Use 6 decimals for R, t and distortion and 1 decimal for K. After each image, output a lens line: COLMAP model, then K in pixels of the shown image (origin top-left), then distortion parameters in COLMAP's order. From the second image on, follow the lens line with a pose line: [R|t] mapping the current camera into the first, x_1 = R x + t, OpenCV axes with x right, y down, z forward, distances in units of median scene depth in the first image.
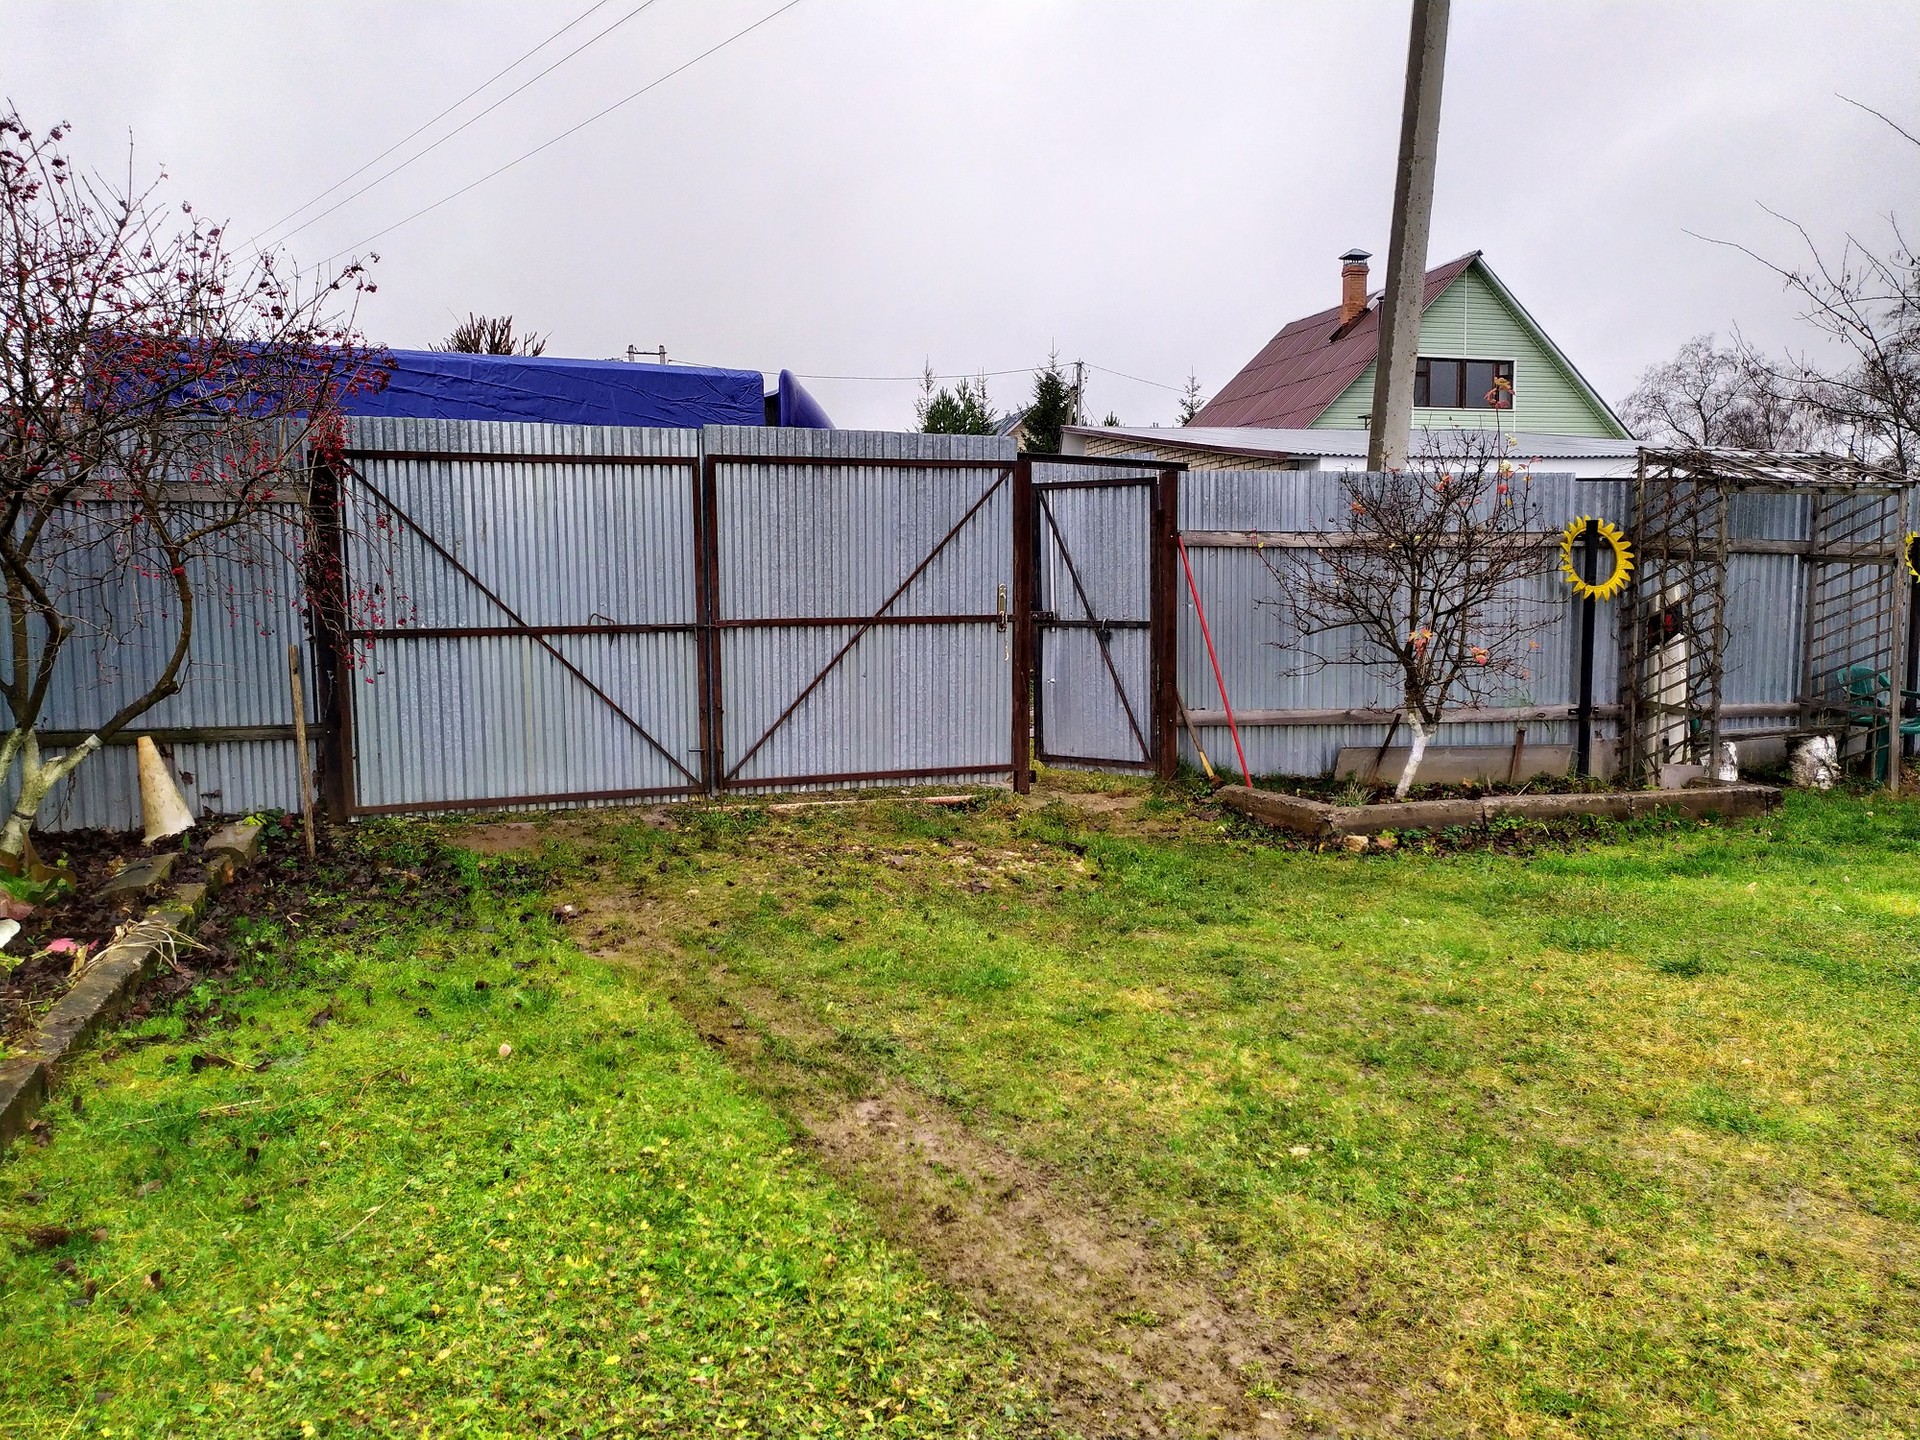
lens RADIAL K [[1446.9, 0, 967.4], [0, 1446.9, 716.4], [0, 0, 1]] dist [0.069318, -0.051867]
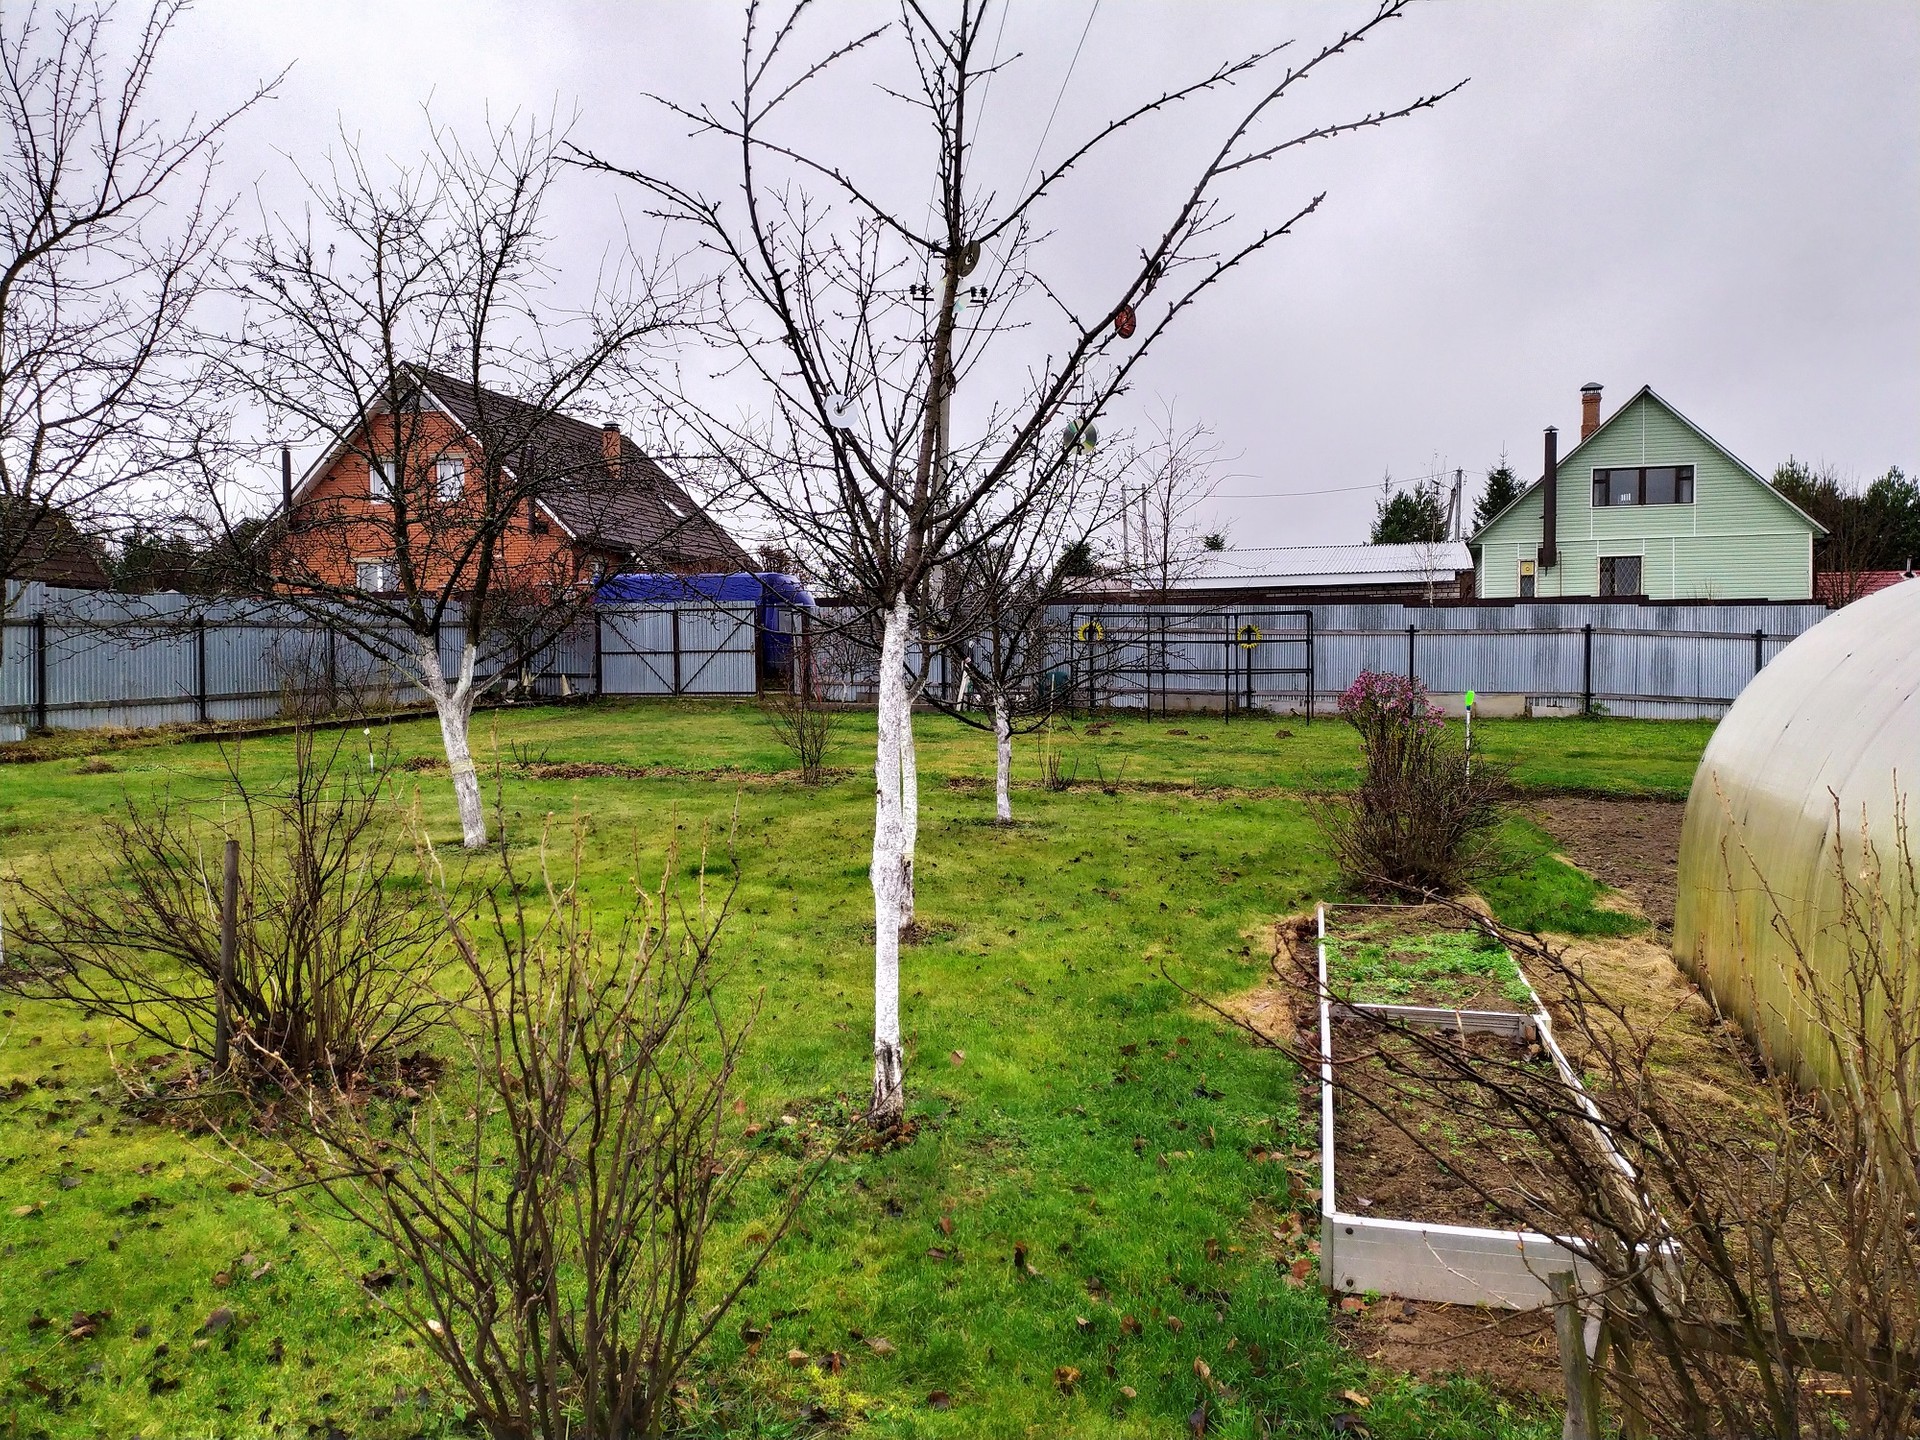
lens RADIAL K [[1446.9, 0, 967.4], [0, 1446.9, 716.4], [0, 0, 1]] dist [0.069318, -0.051867]
pose [[0.813970, 0.029663, -0.580149, 2.743907], [-0.052163, 0.998393, -0.022138, 0.157184], [0.578560, 0.048282, 0.814209, -1.736084]]
